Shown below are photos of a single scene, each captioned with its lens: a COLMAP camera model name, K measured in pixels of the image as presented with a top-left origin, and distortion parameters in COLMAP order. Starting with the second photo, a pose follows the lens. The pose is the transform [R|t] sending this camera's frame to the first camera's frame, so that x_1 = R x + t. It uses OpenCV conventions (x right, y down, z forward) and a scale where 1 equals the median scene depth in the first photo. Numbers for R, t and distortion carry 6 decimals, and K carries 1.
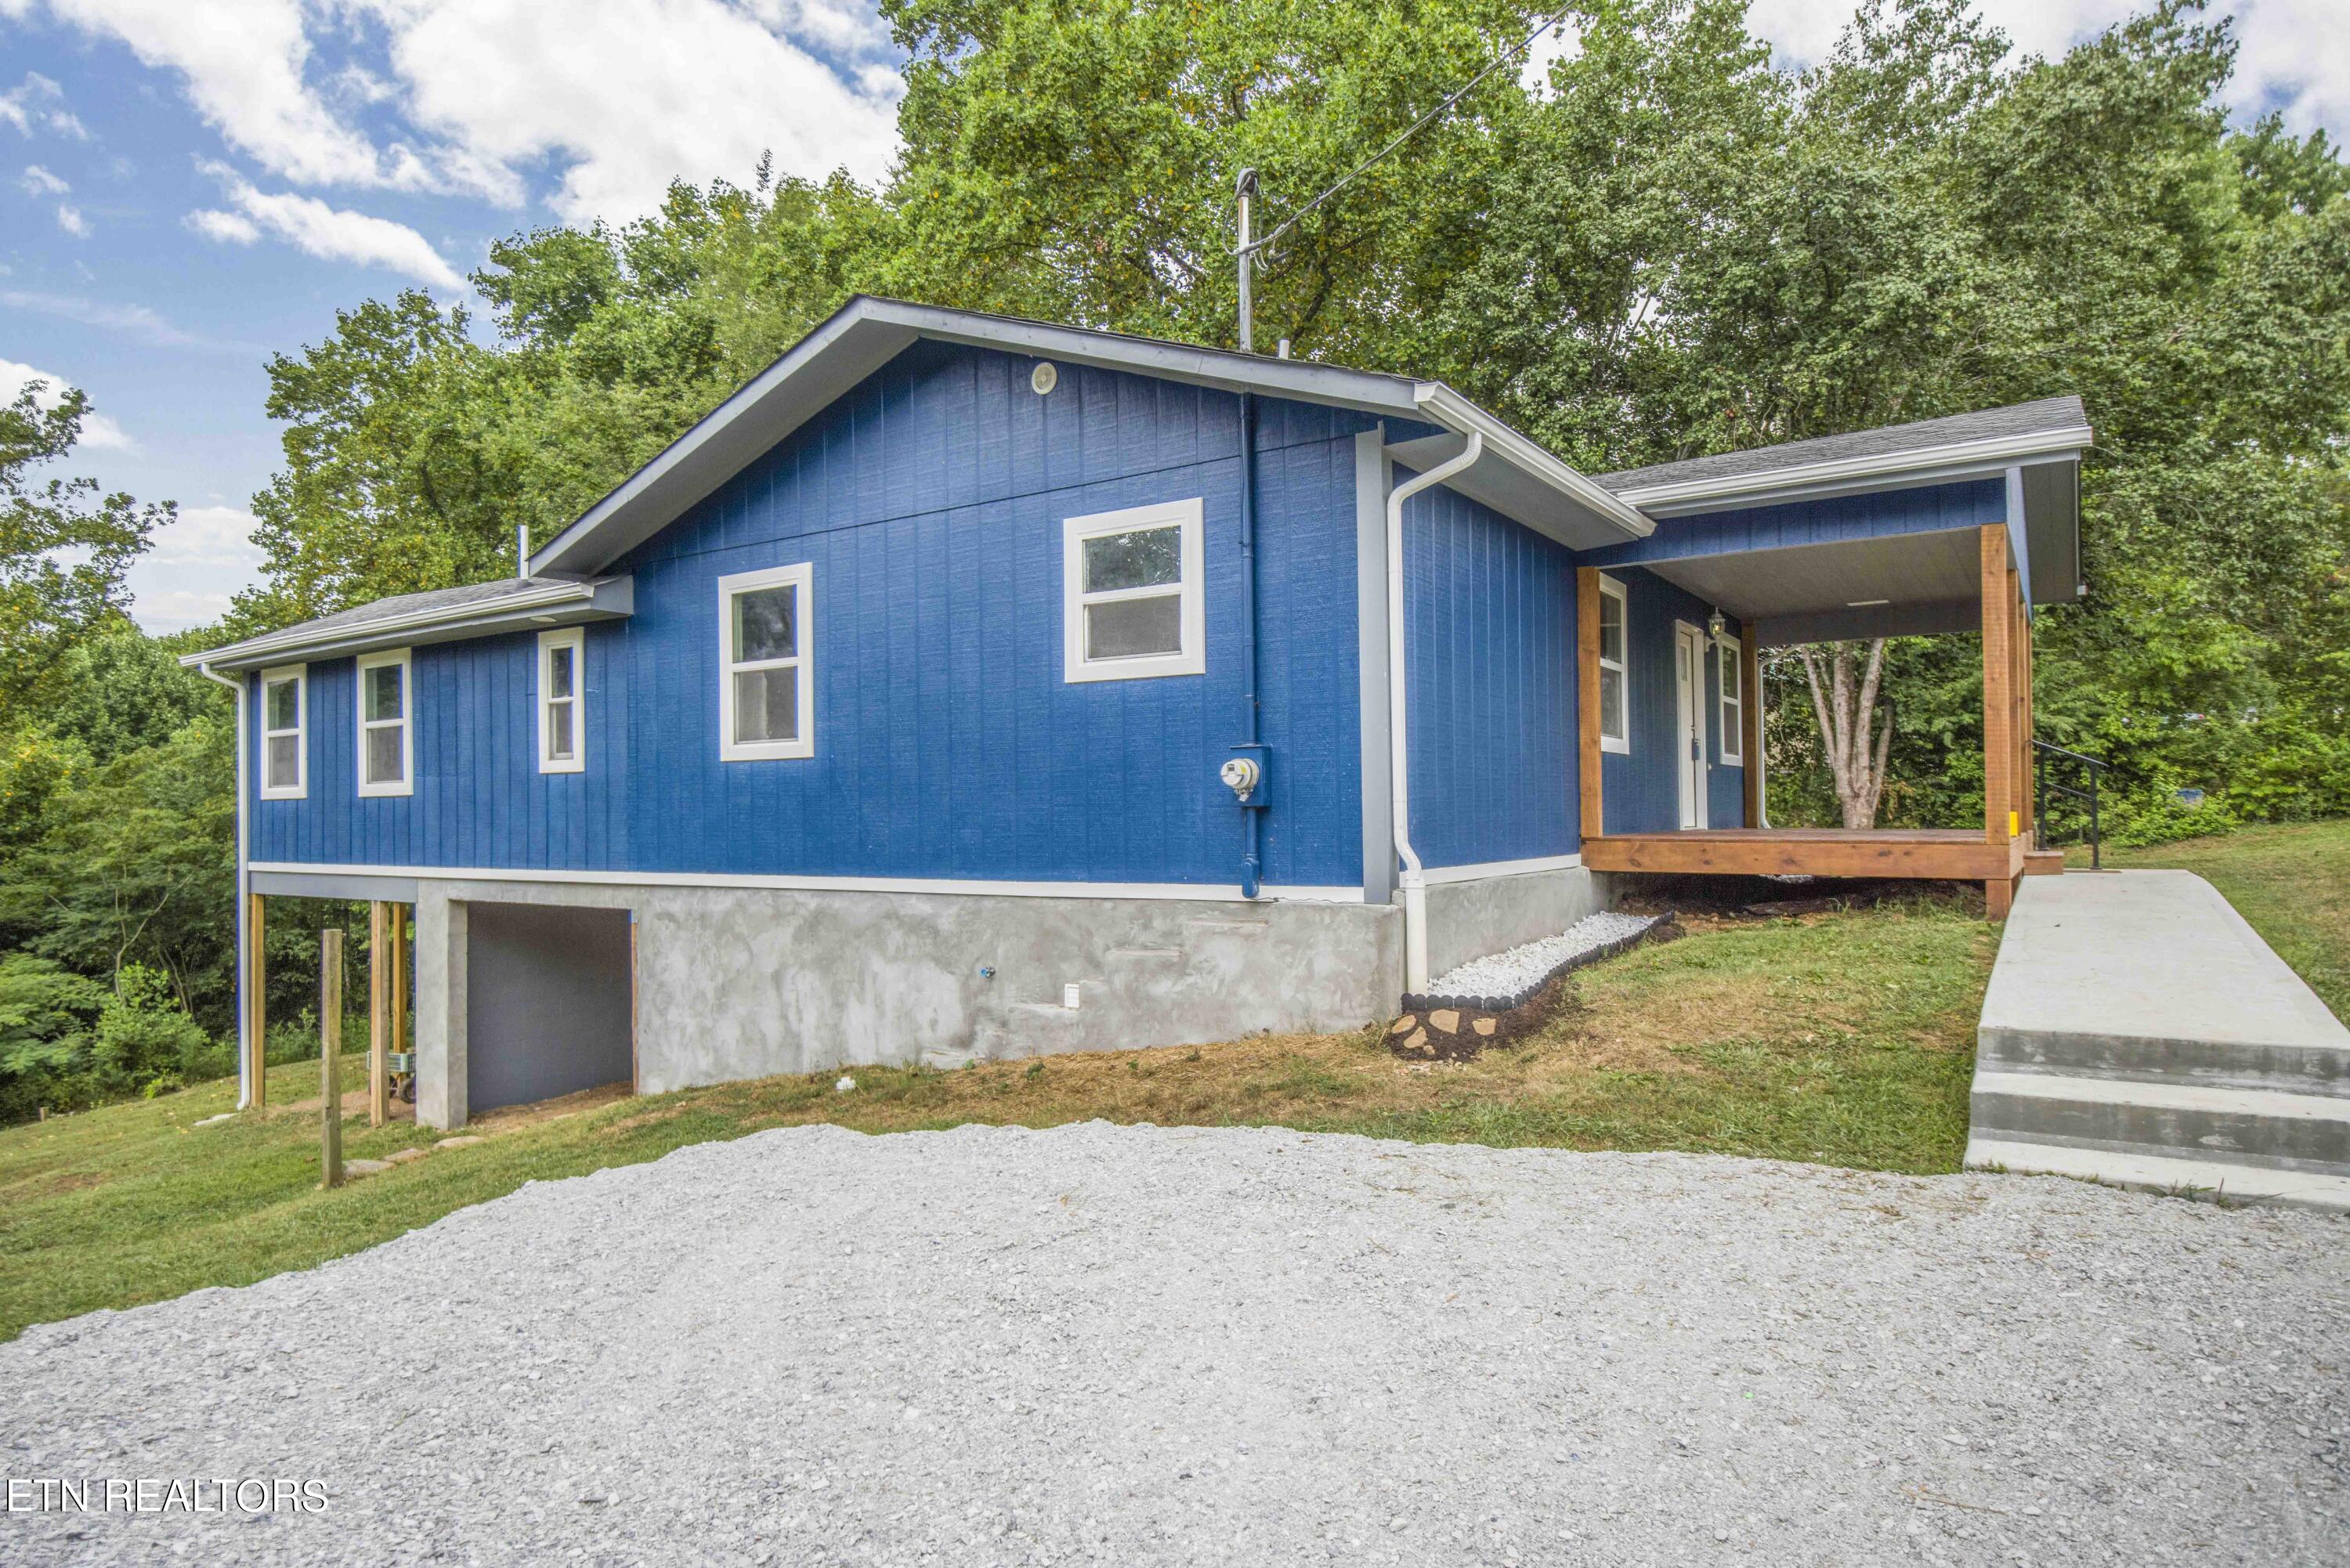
lens RADIAL K [[1331.6, 0, 1178.8], [0, 1331.6, 796.9], [0, 0, 1]] dist [0.010943, -0.023484]
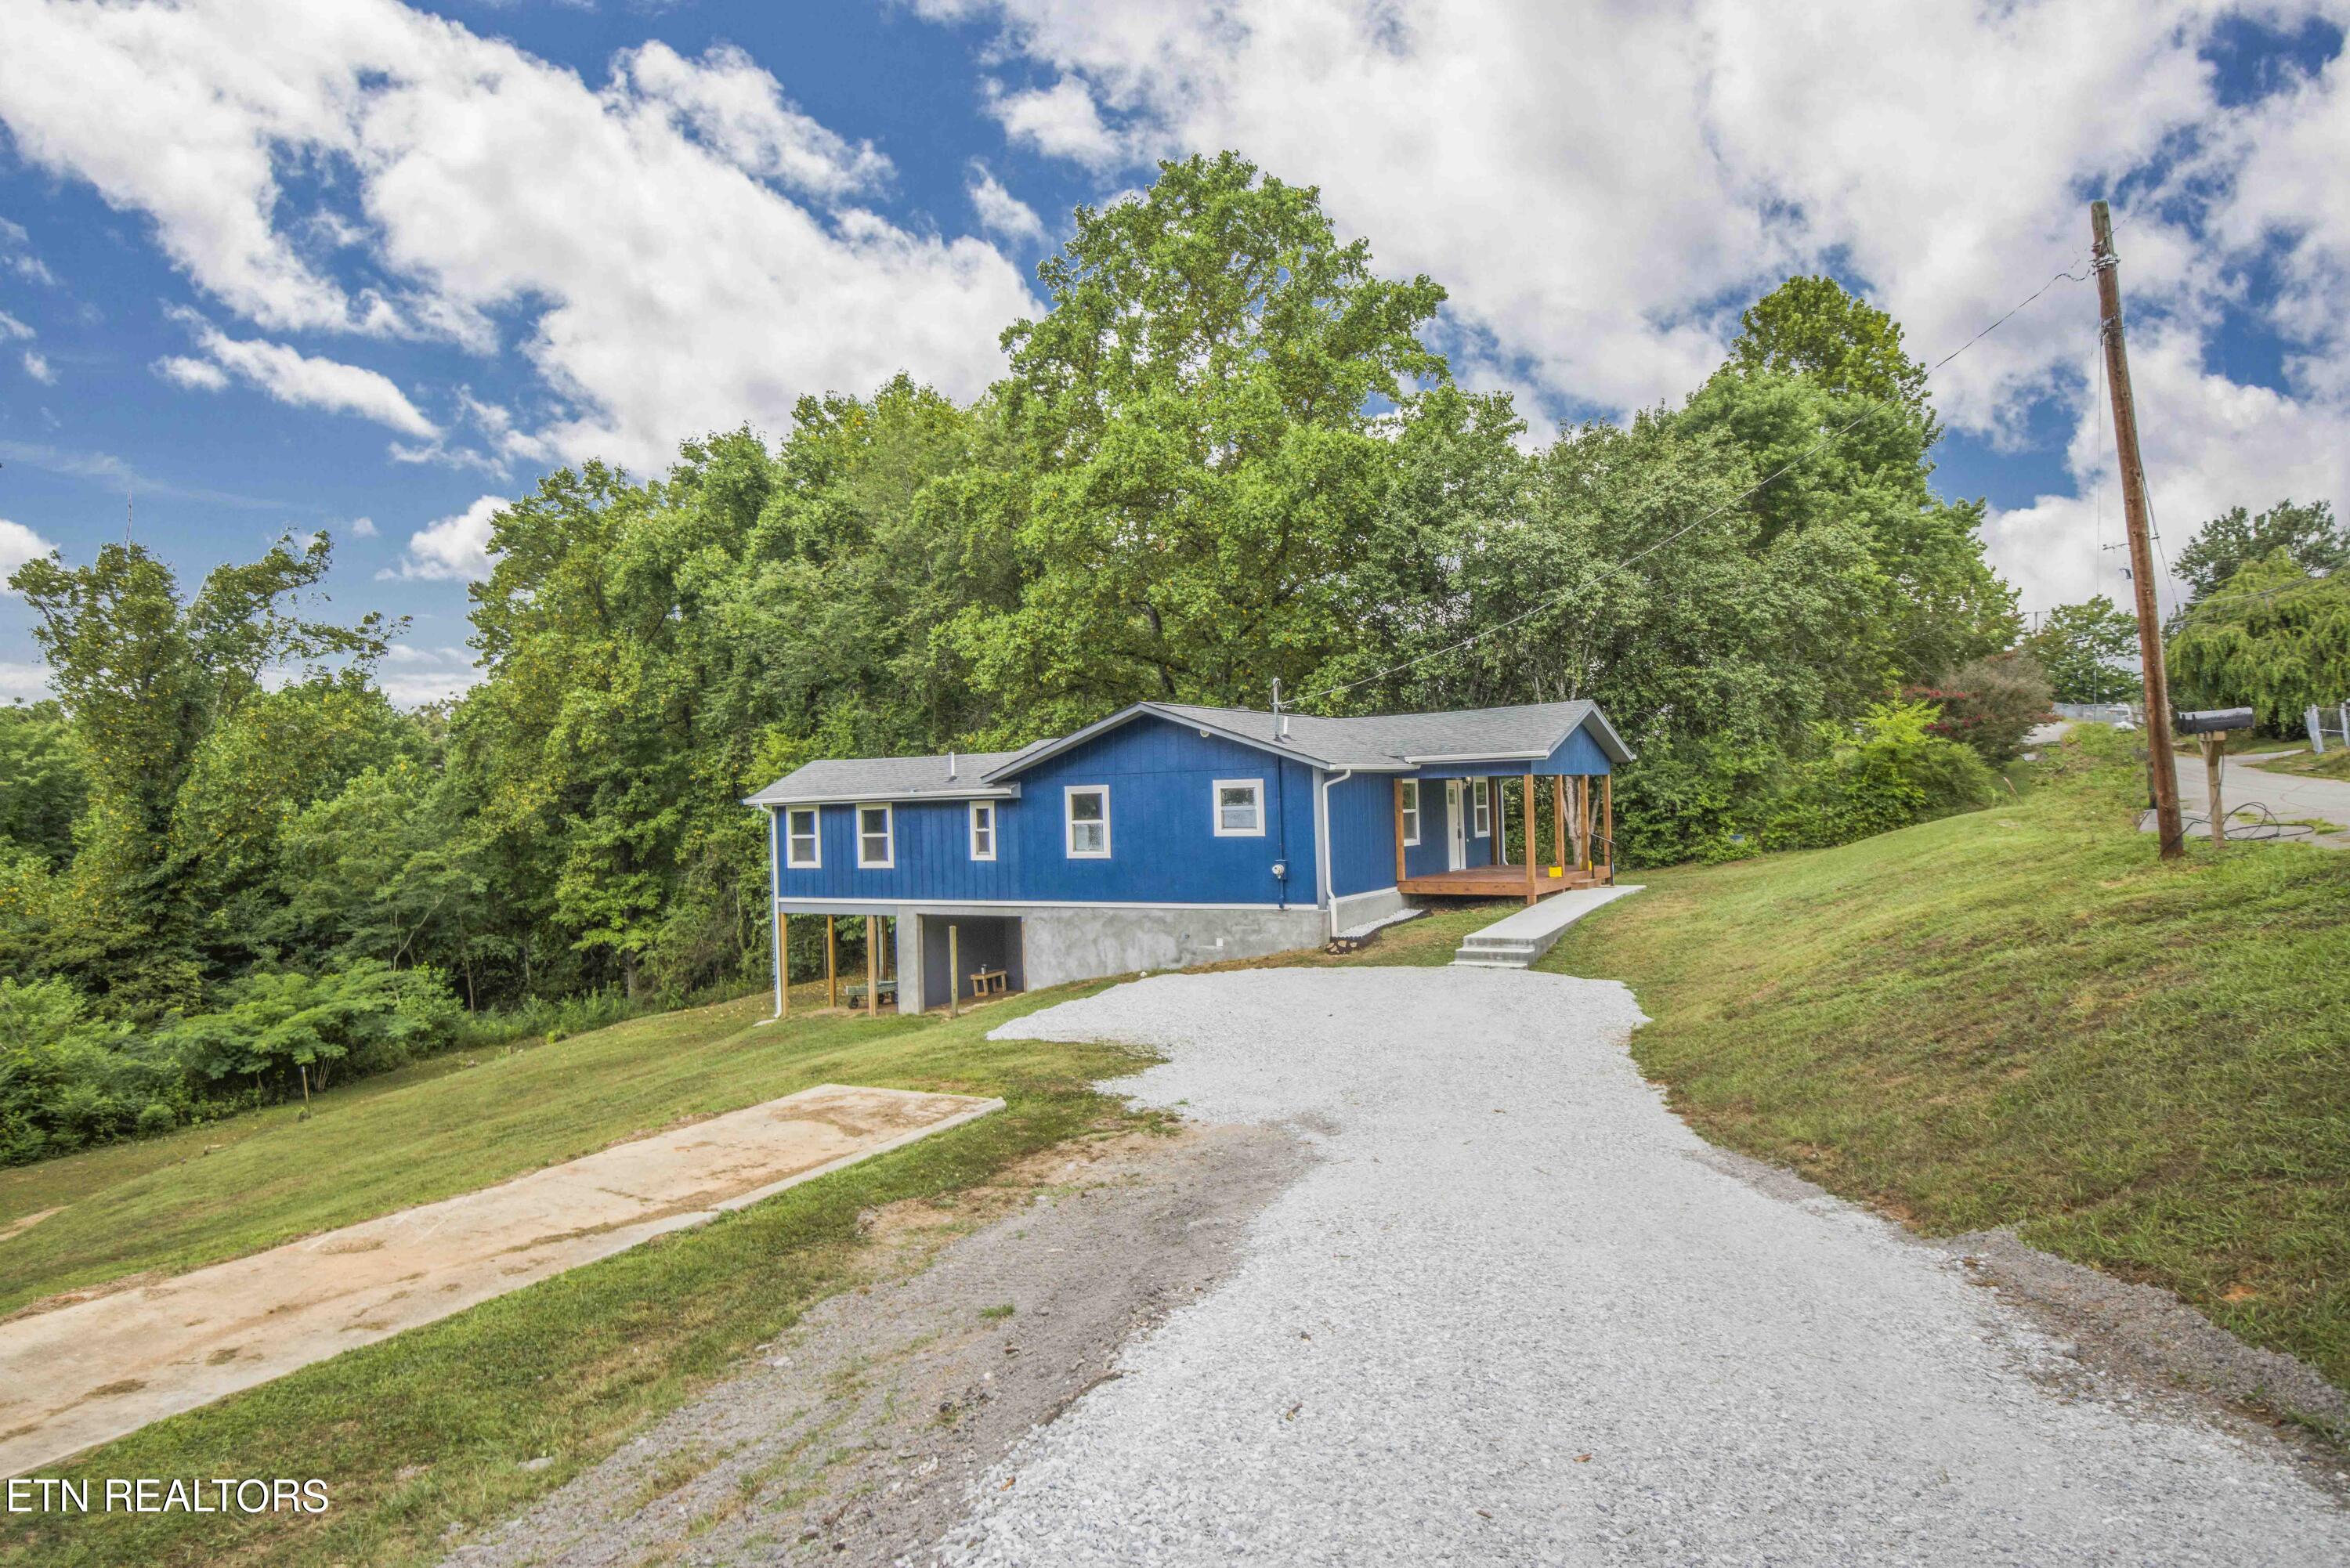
lens RADIAL K [[1331.6, 0, 1183.9], [0, 1331.6, 809.7], [0, 0, 1]] dist [0.010943, -0.023484]
pose [[0.998369, -0.019440, 0.053678, -0.236173], [0.018558, 0.999685, 0.016884, -0.148431], [-0.053990, -0.015860, 0.998416, -1.472776]]
